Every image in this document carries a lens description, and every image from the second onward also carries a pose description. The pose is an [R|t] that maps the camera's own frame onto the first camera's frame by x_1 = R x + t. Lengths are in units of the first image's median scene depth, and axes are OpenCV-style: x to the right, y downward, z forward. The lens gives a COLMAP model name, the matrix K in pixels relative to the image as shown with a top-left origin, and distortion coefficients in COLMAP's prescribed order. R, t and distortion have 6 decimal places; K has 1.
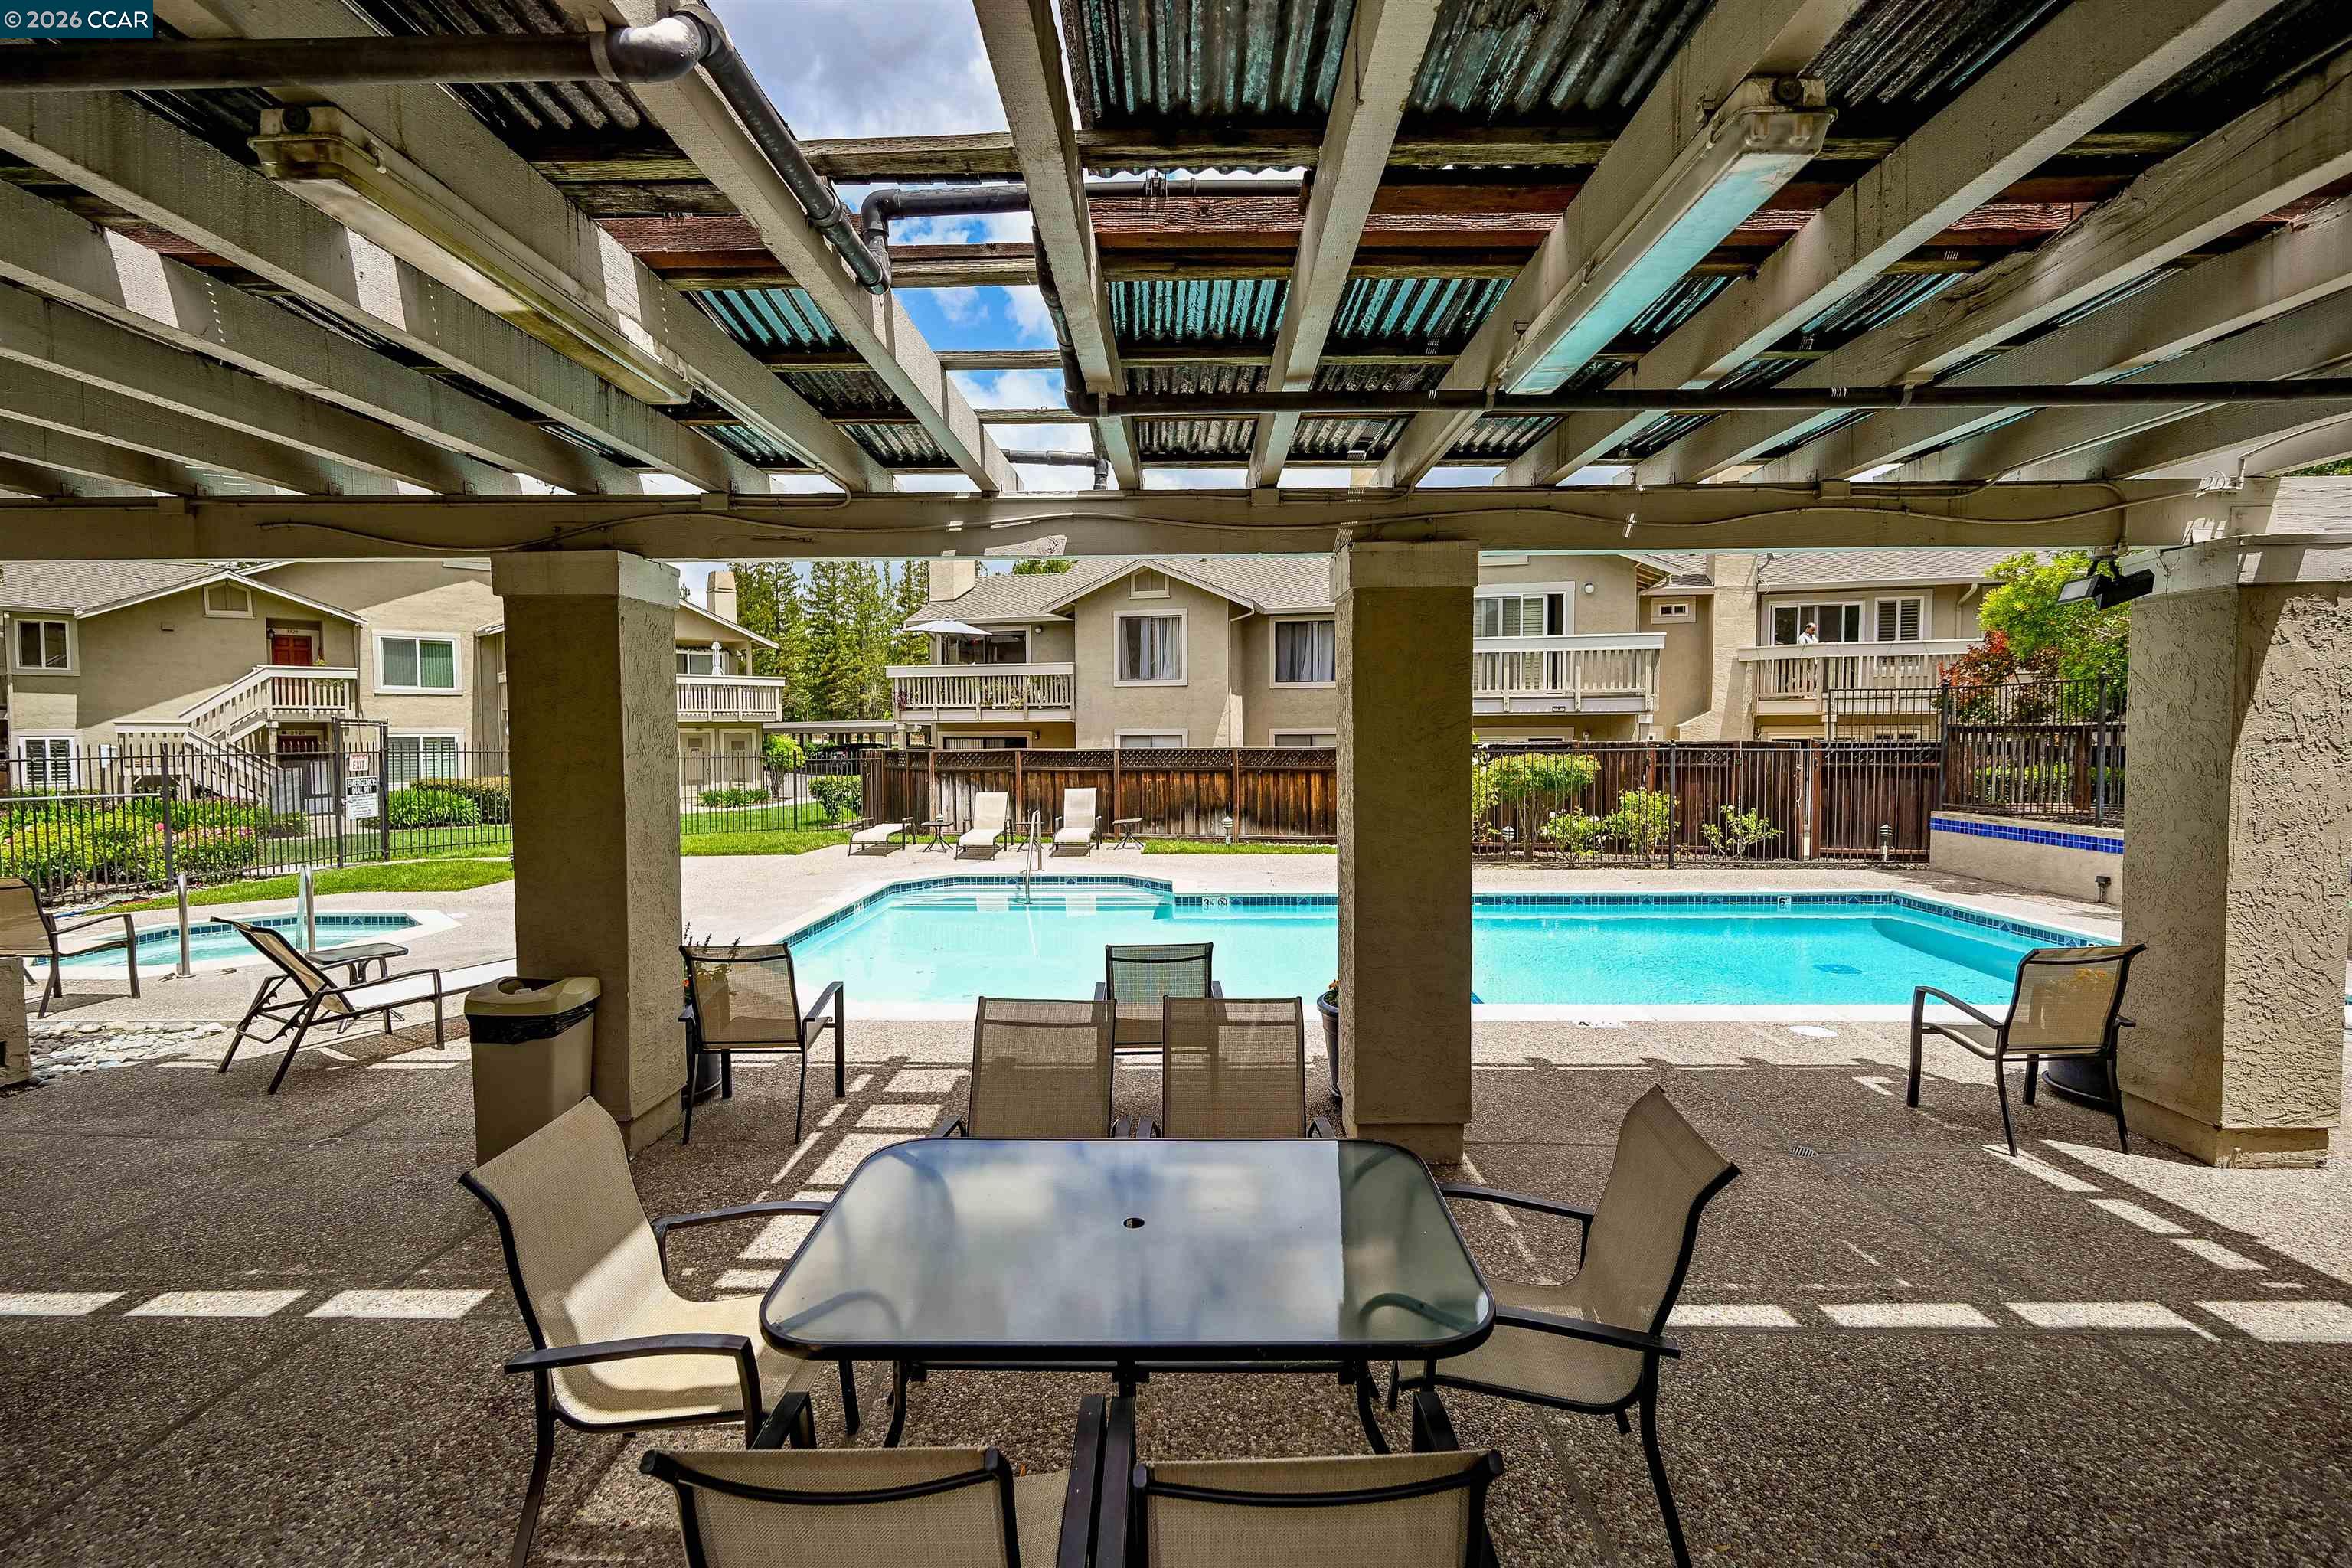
lens RADIAL K [[1039.9, 0, 1176.0], [0, 1039.9, 784.0], [0, 0, 1]] dist [0.001198, 0.000204]
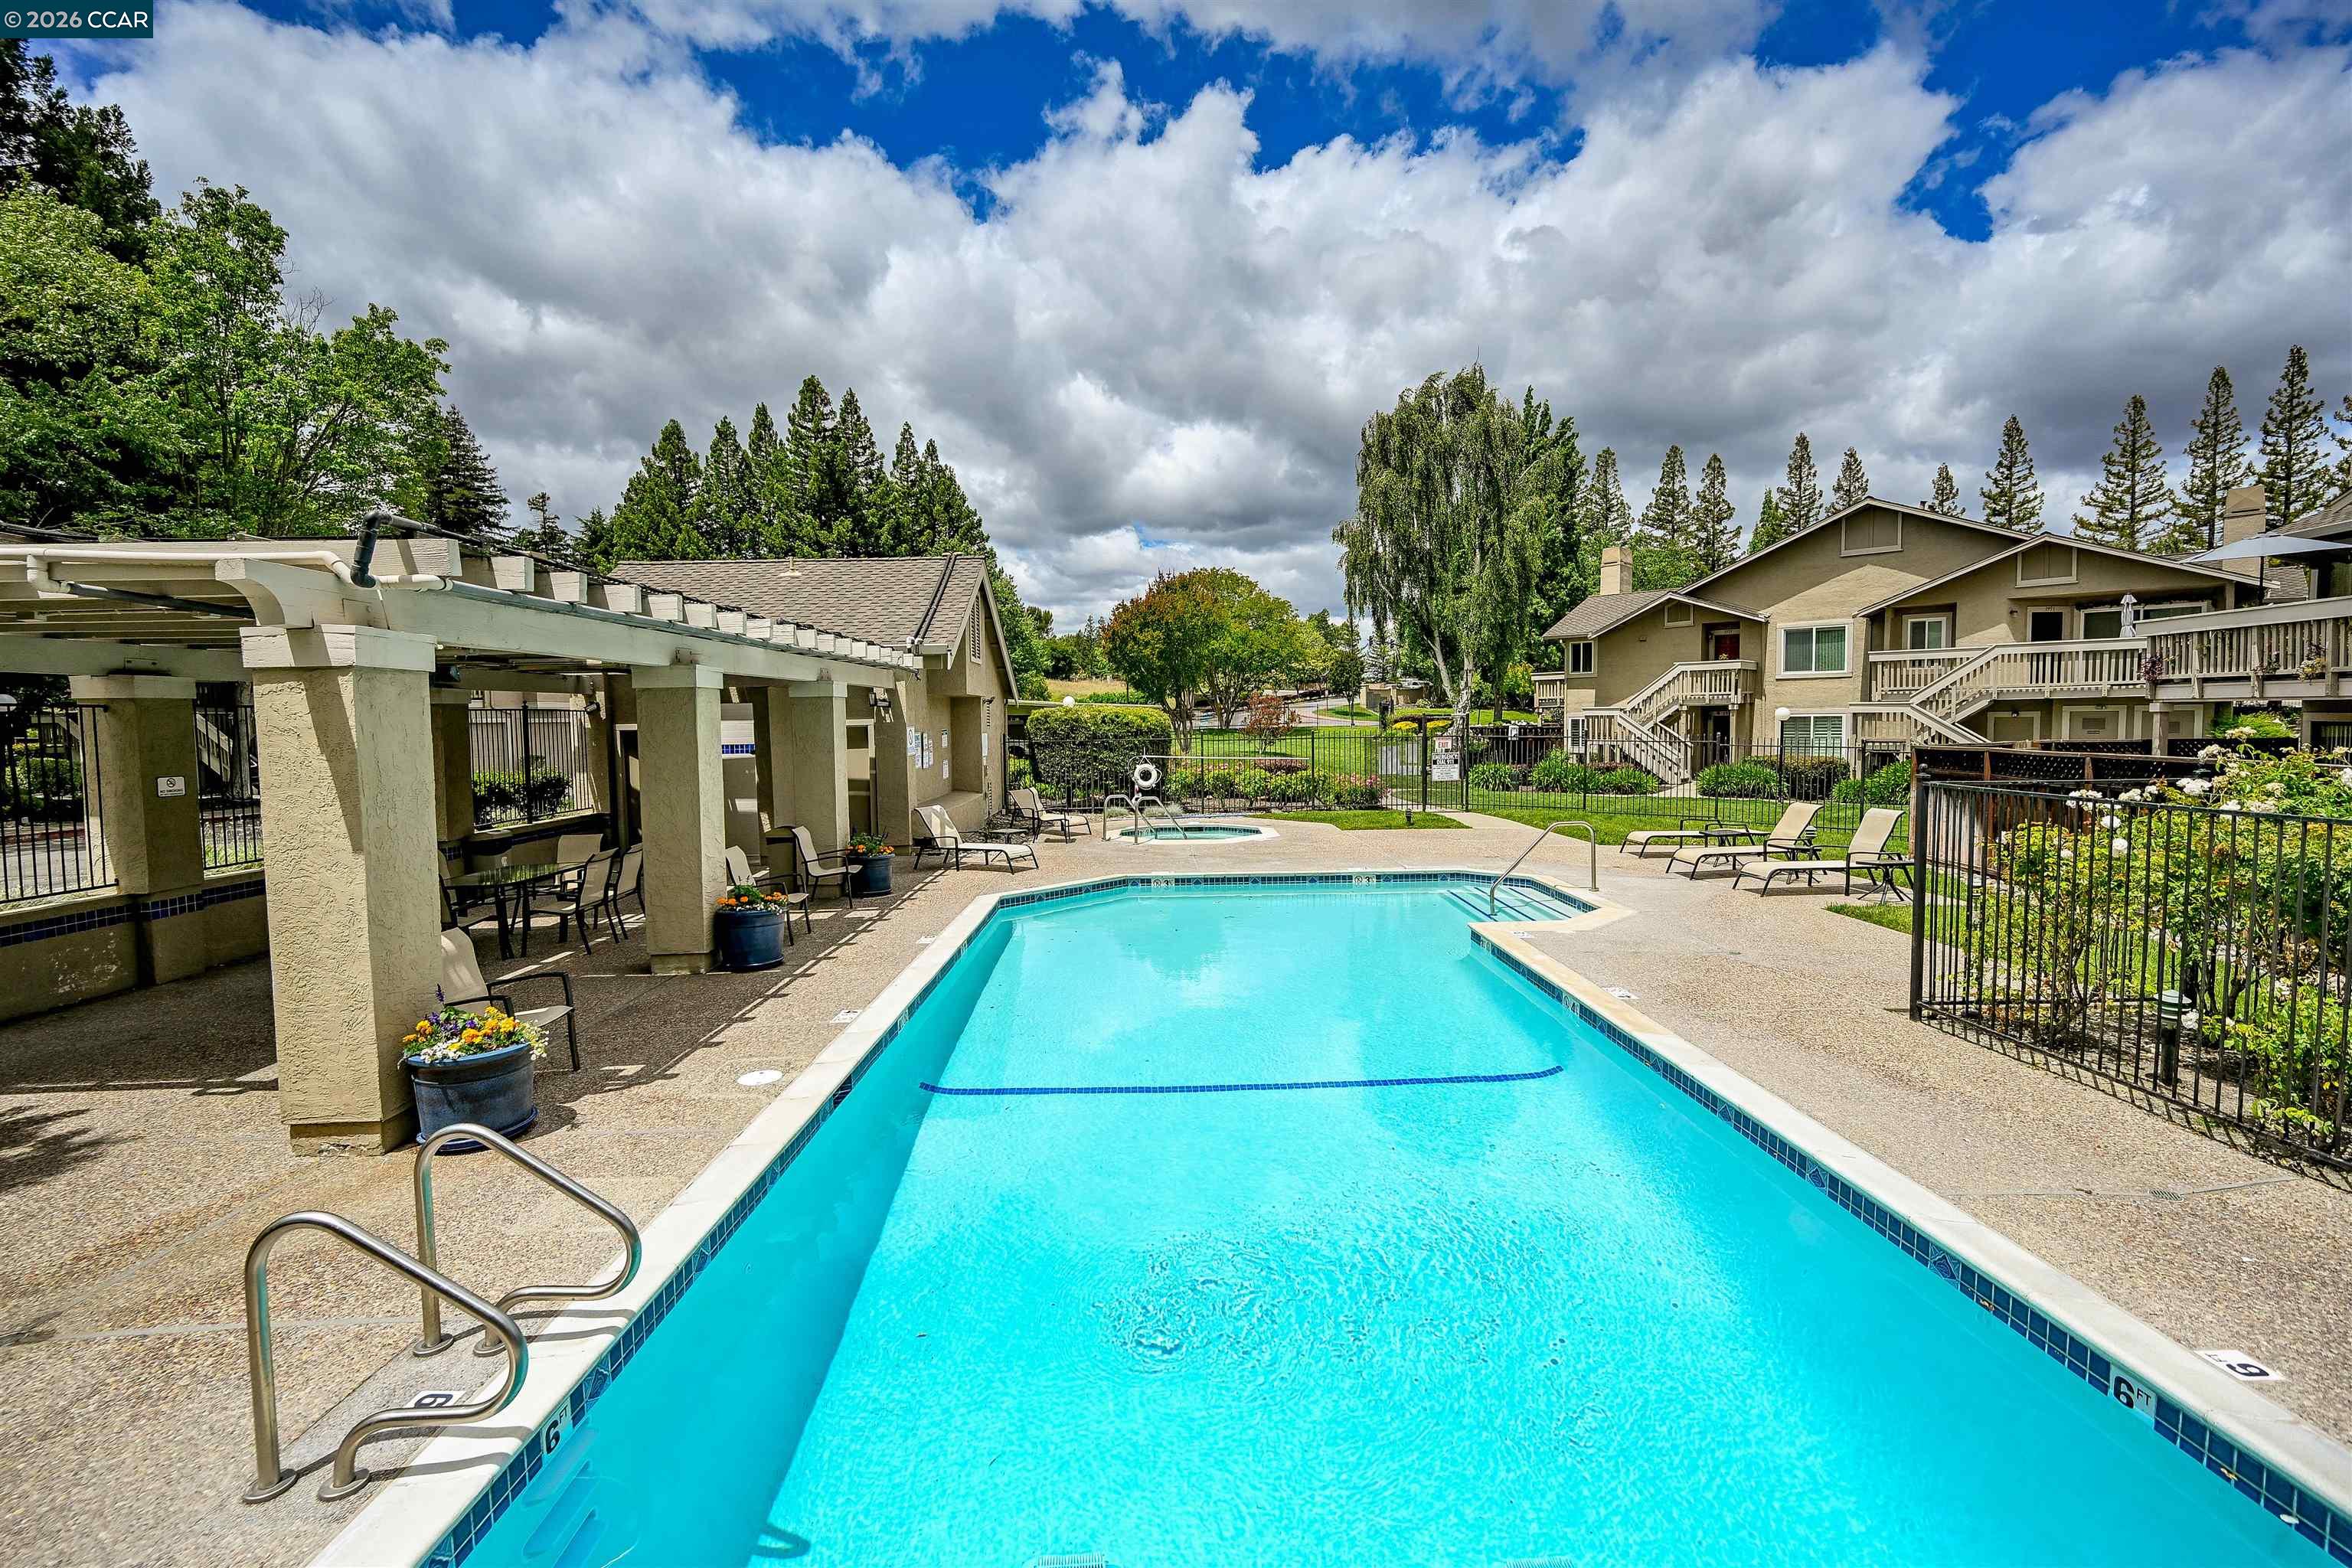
lens RADIAL K [[1039.9, 0, 1176.0], [0, 1039.9, 784.0], [0, 0, 1]] dist [0.001198, 0.000204]
pose [[0.013833, 0.067938, -0.997594, 0.417105], [-0.032858, 0.997181, 0.067455, -0.030765], [0.999364, 0.031846, 0.016026, 0.362341]]
